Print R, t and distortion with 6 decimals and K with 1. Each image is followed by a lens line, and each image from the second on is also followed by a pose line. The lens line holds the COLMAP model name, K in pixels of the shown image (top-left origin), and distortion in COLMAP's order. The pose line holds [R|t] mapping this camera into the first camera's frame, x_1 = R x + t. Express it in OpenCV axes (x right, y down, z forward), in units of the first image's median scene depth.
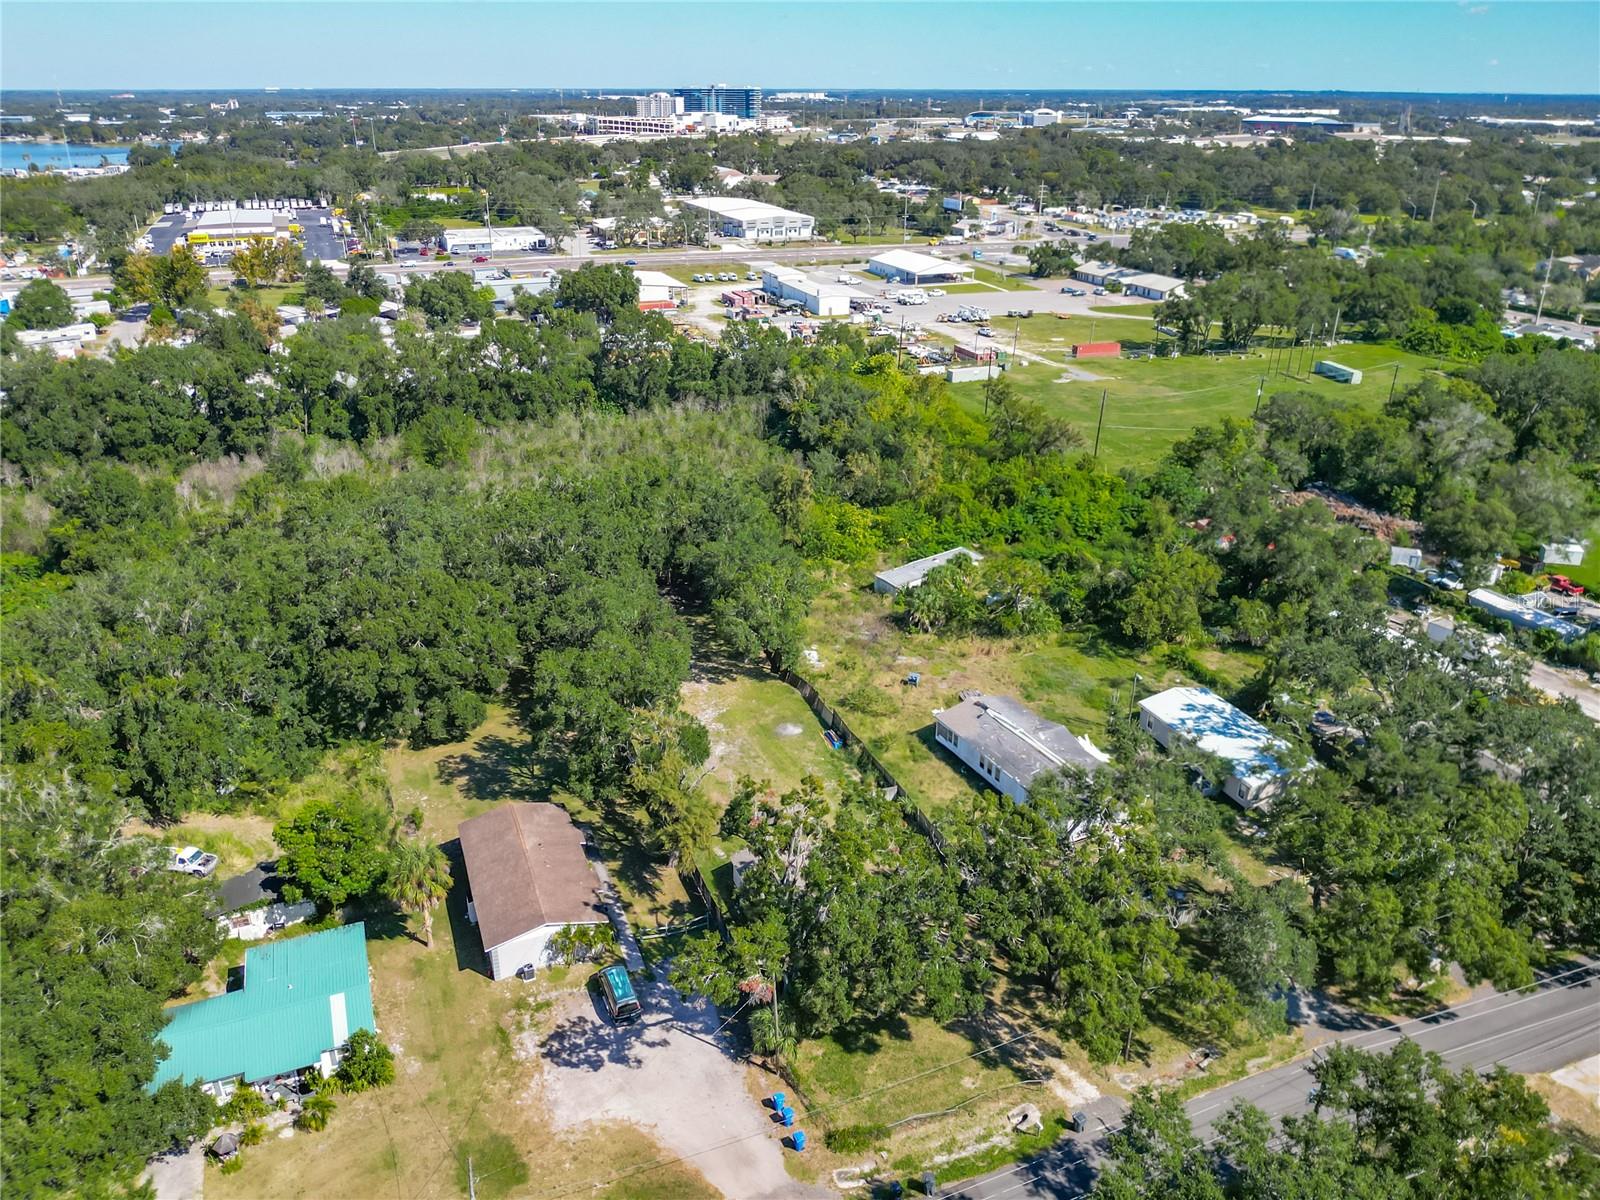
lens RADIAL K [[1193.5, 0, 795.7], [0, 1193.5, 582.2], [0, 0, 1]] dist [0.034791, -0.074970]
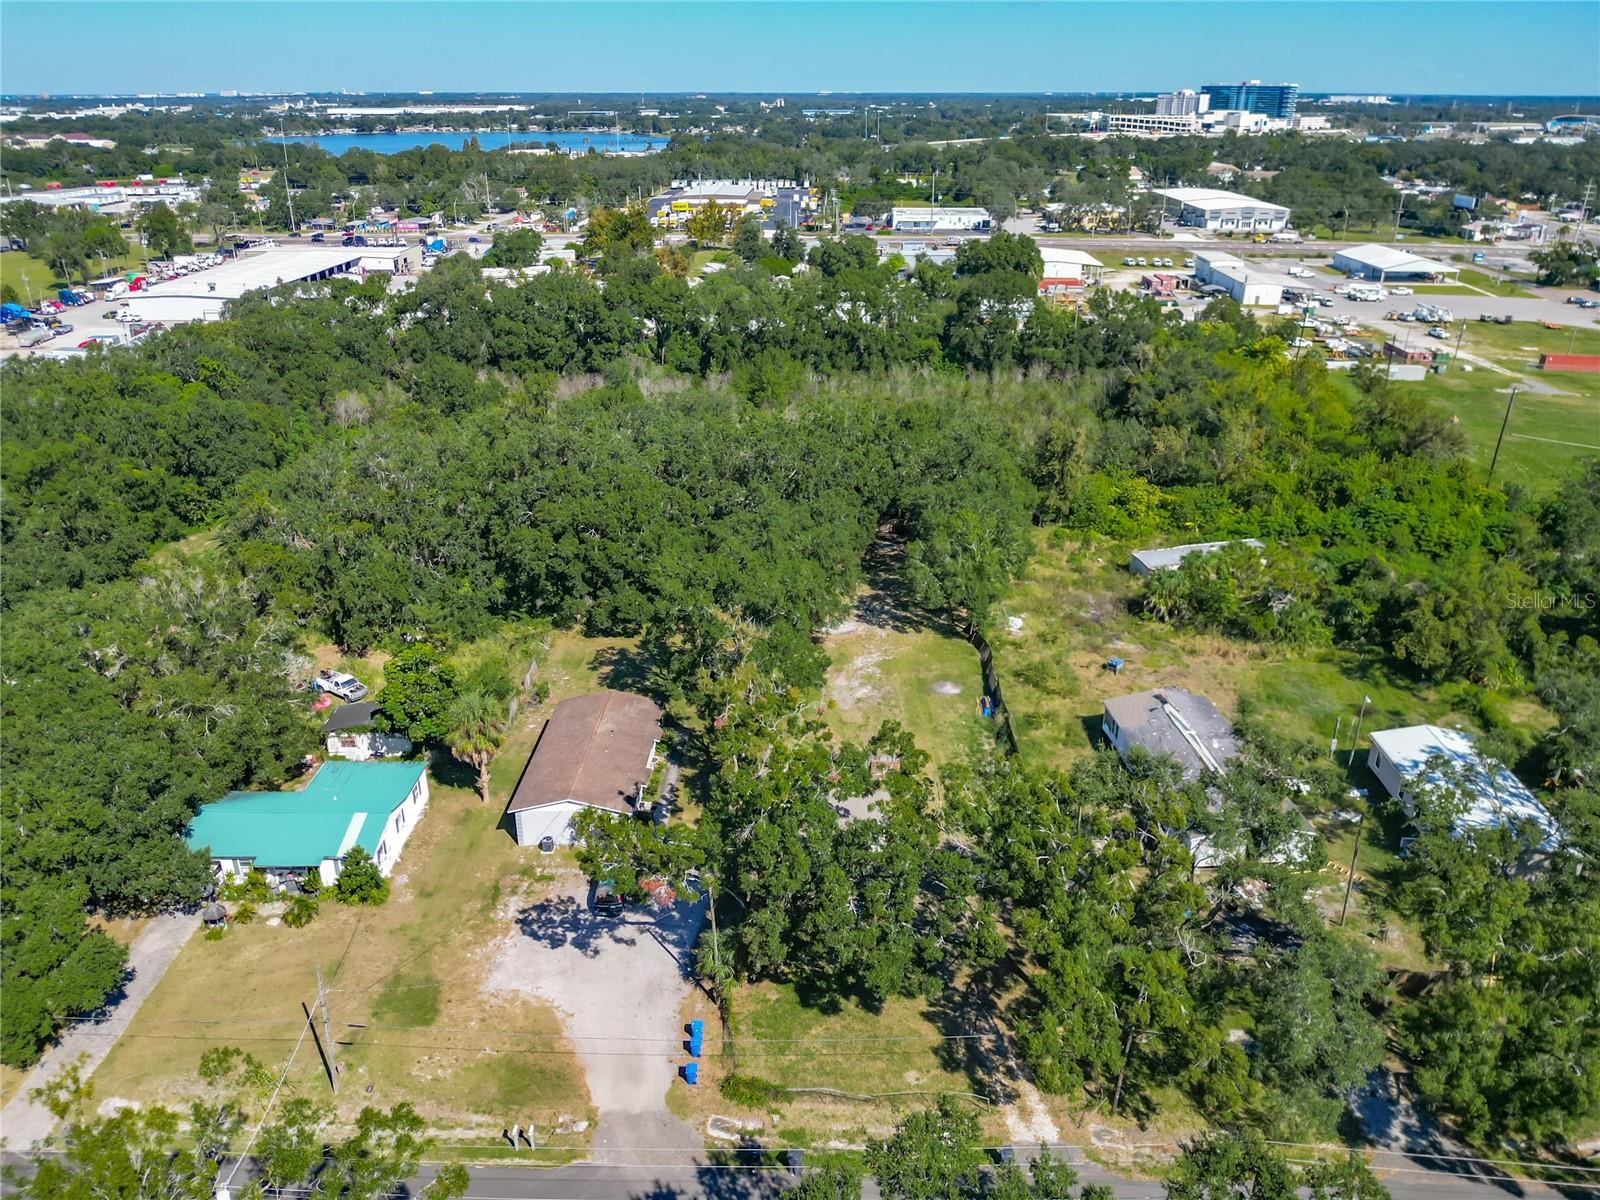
lens RADIAL K [[1193.5, 0, 795.7], [0, 1193.5, 582.2], [0, 0, 1]] dist [0.034791, -0.074970]
pose [[0.914646, 0.150660, -0.375131, 0.174322], [-0.152823, 0.987958, 0.024169, 0.031383], [0.374255, 0.035222, 0.926657, 0.084465]]
